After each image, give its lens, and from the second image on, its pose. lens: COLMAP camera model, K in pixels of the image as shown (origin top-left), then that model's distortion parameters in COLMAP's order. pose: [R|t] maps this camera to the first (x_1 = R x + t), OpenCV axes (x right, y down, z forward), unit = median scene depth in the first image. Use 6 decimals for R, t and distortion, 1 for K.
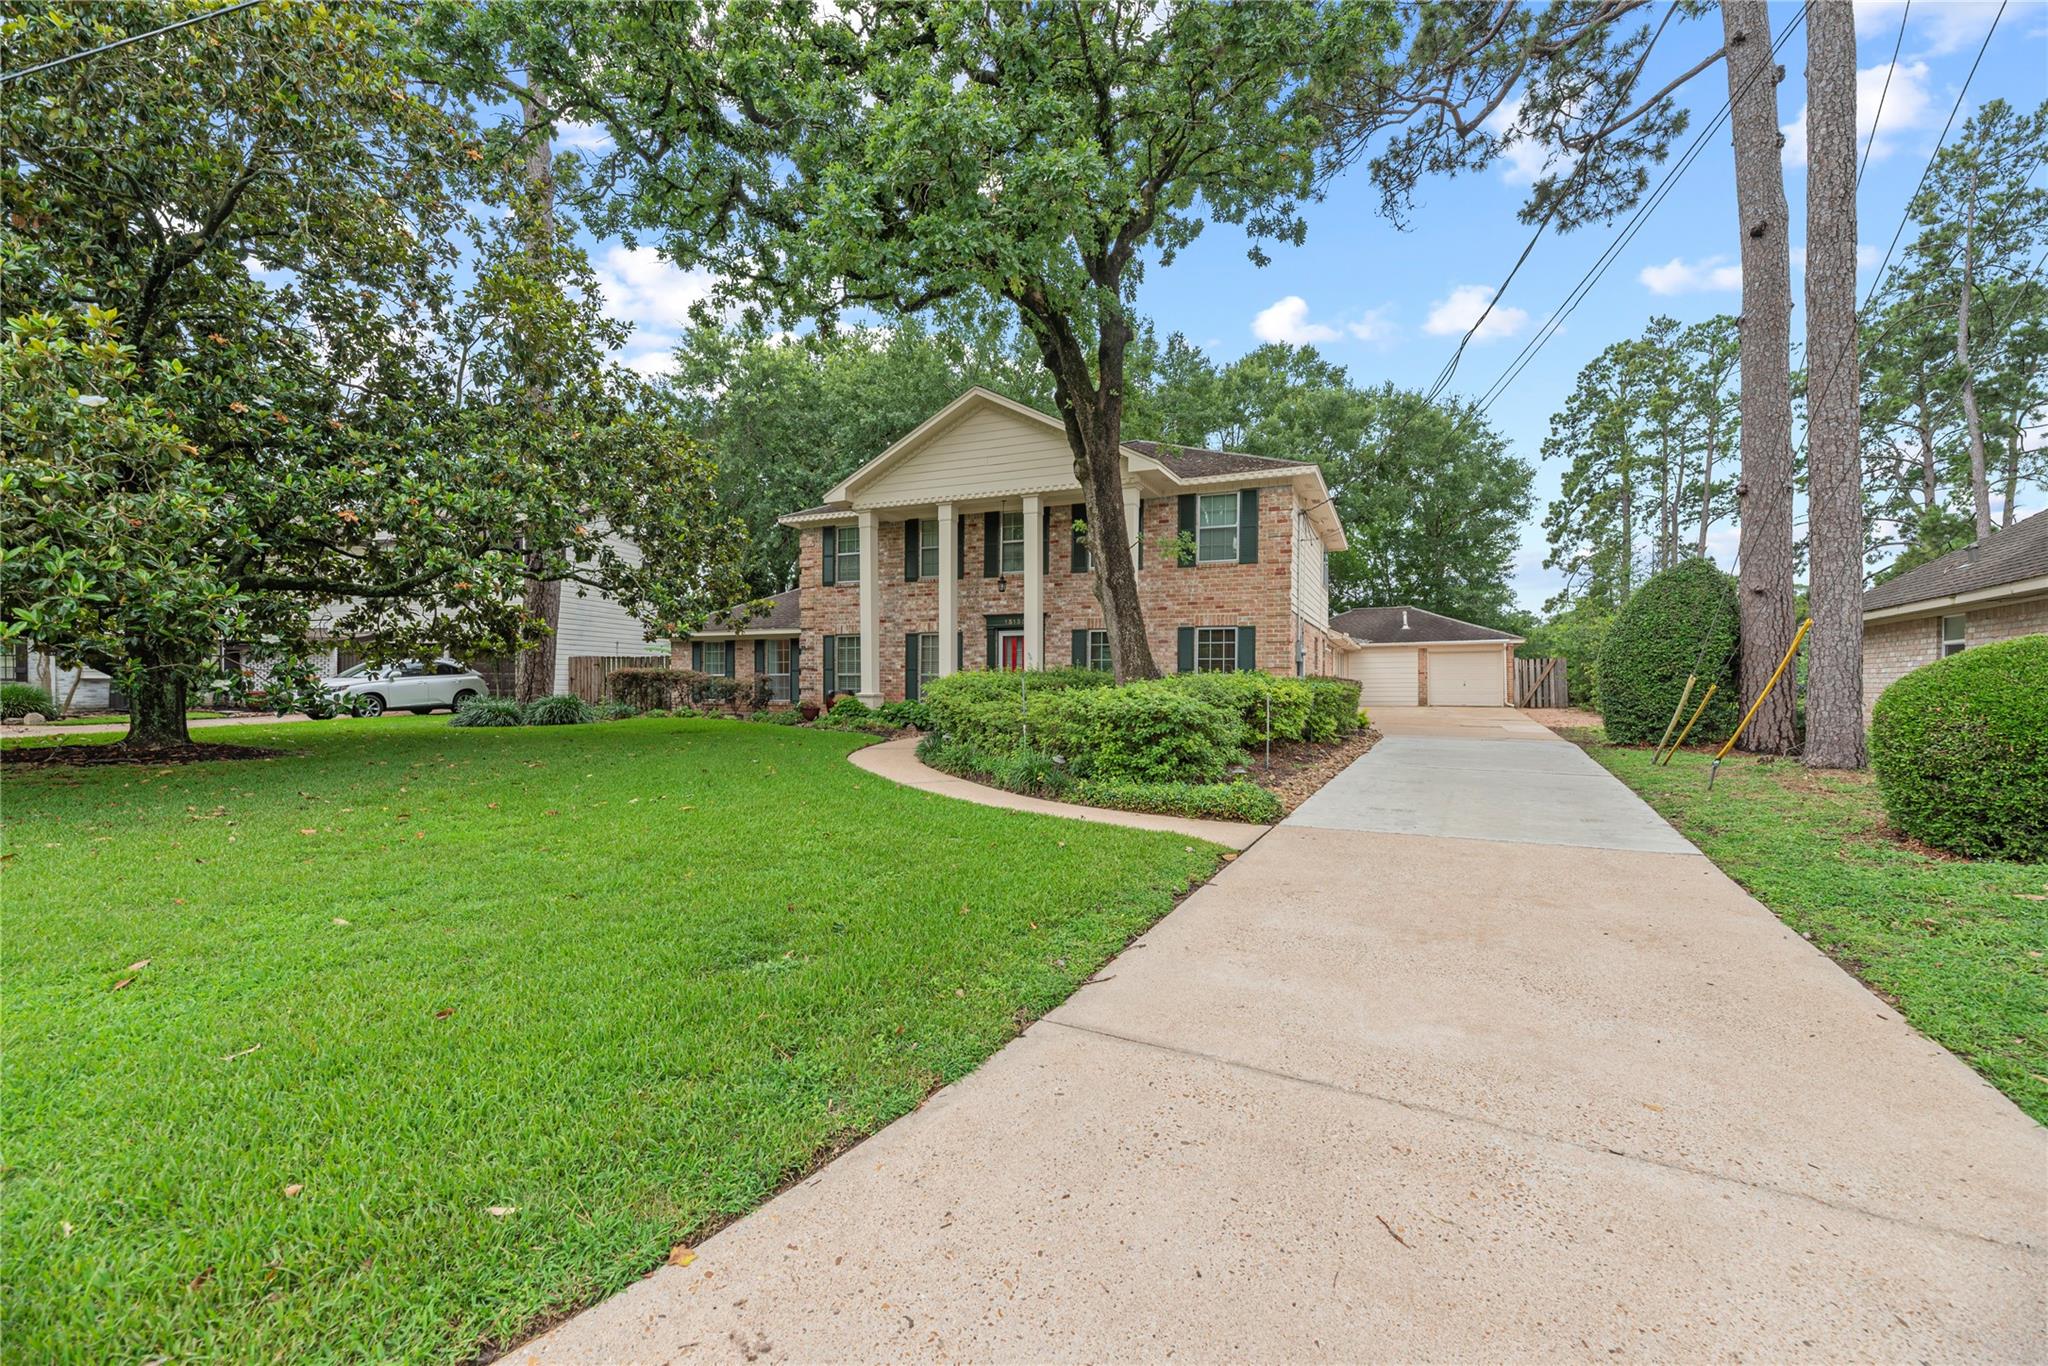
lens RADIAL K [[826.0, 0, 1012.0], [0, 826.0, 692.0], [0, 0, 1]] dist [0.001087, 0.000378]
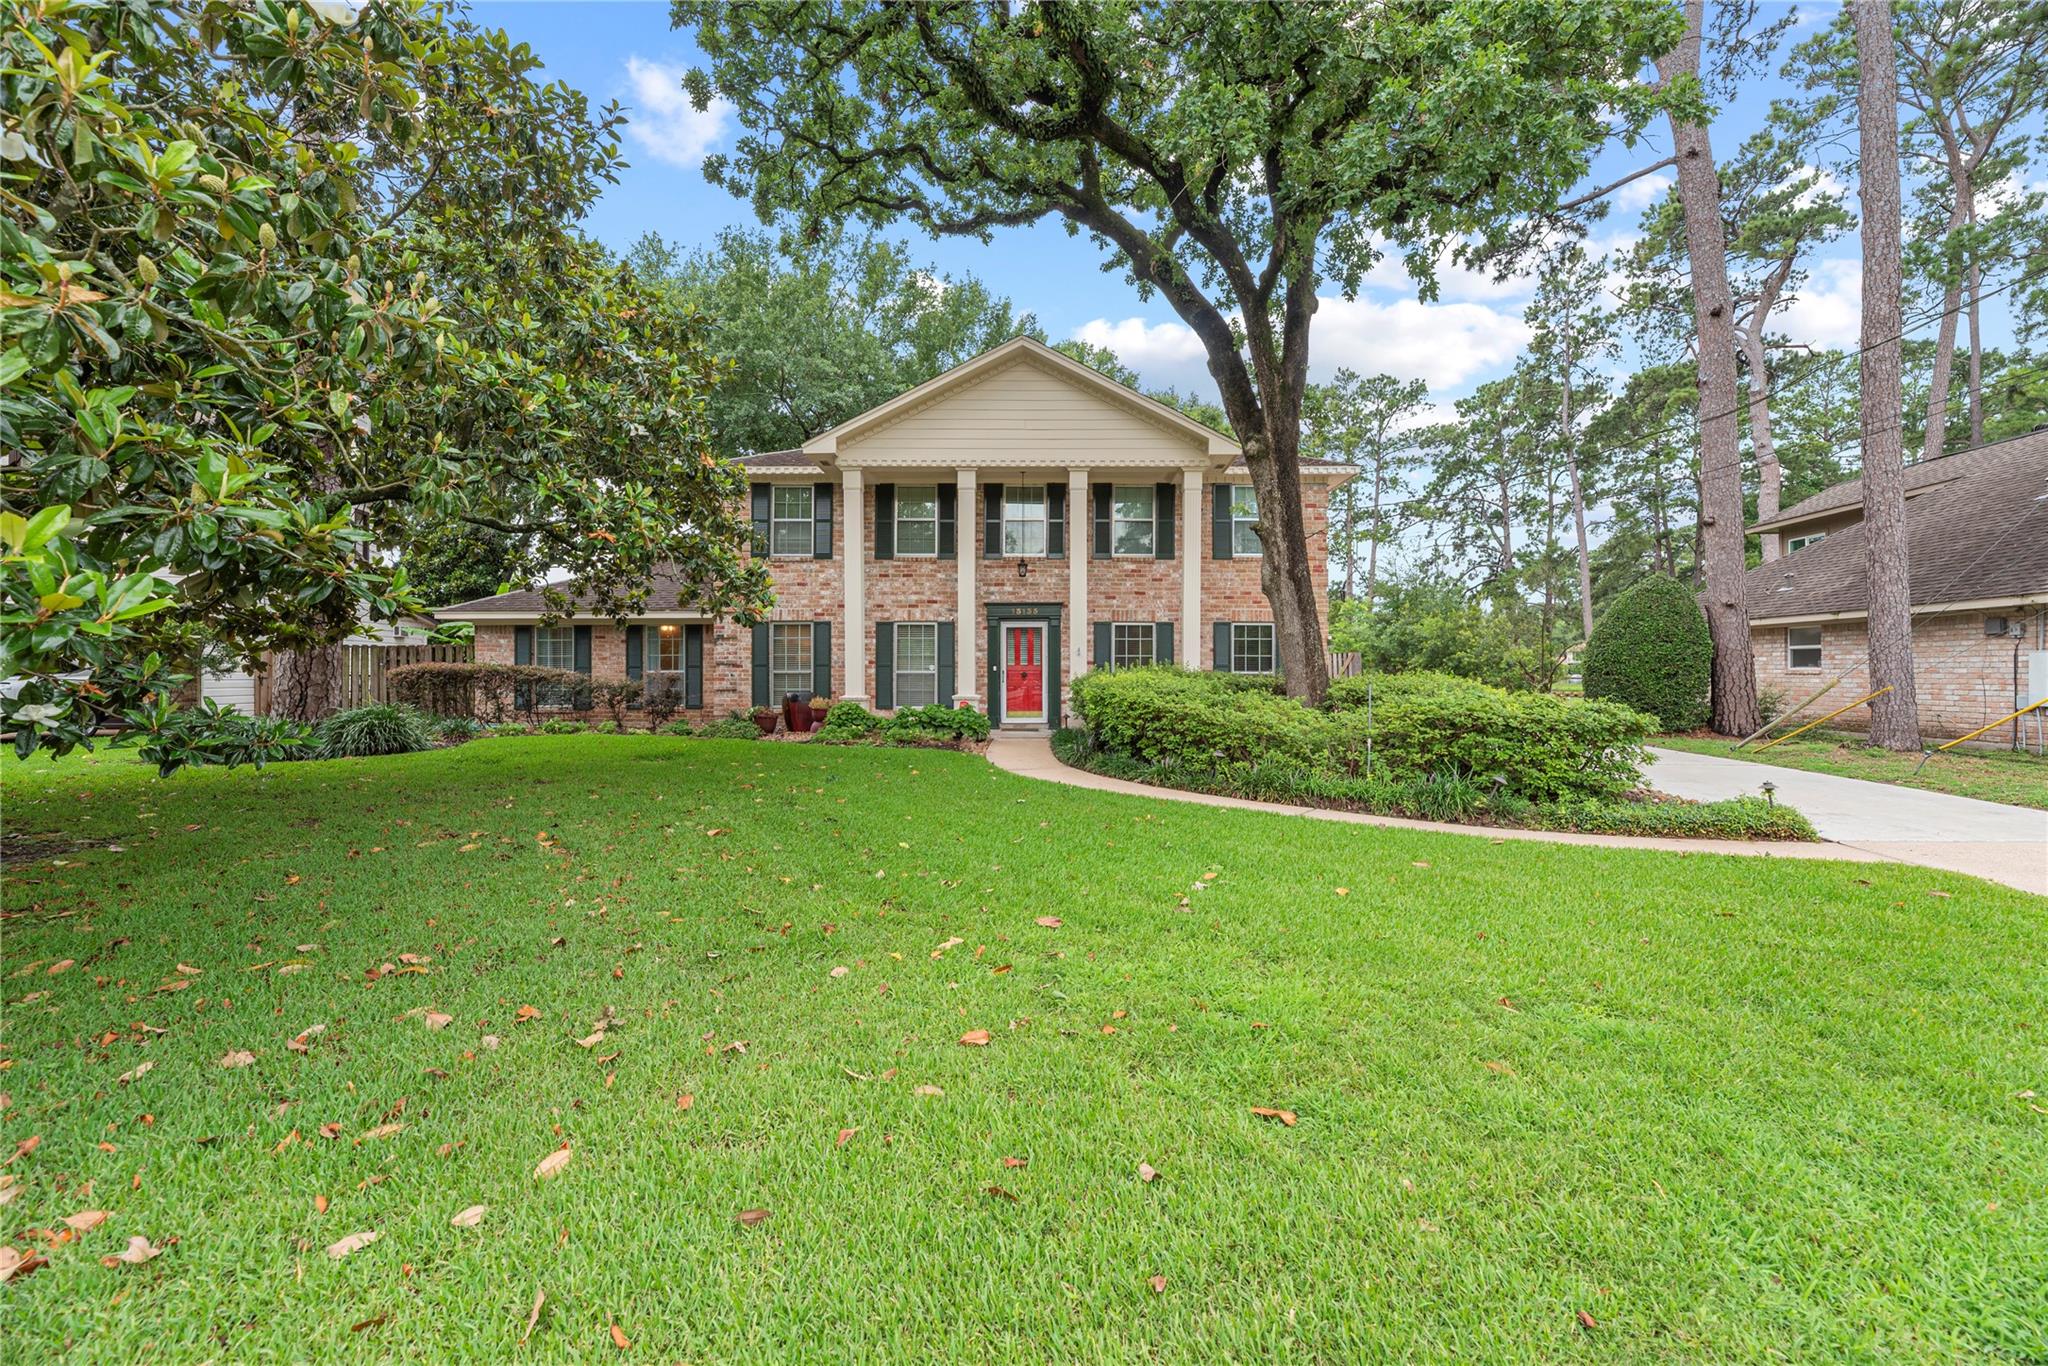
lens RADIAL K [[849.5, 0, 1018.9], [0, 849.5, 672.7], [0, 0, 1]] dist [-0.000272, 0.000054]
pose [[0.910990, -0.004314, 0.412406, -0.287562], [0.008797, 0.999921, -0.008972, -0.009503], [-0.412335, 0.011801, 0.910956, 0.144202]]
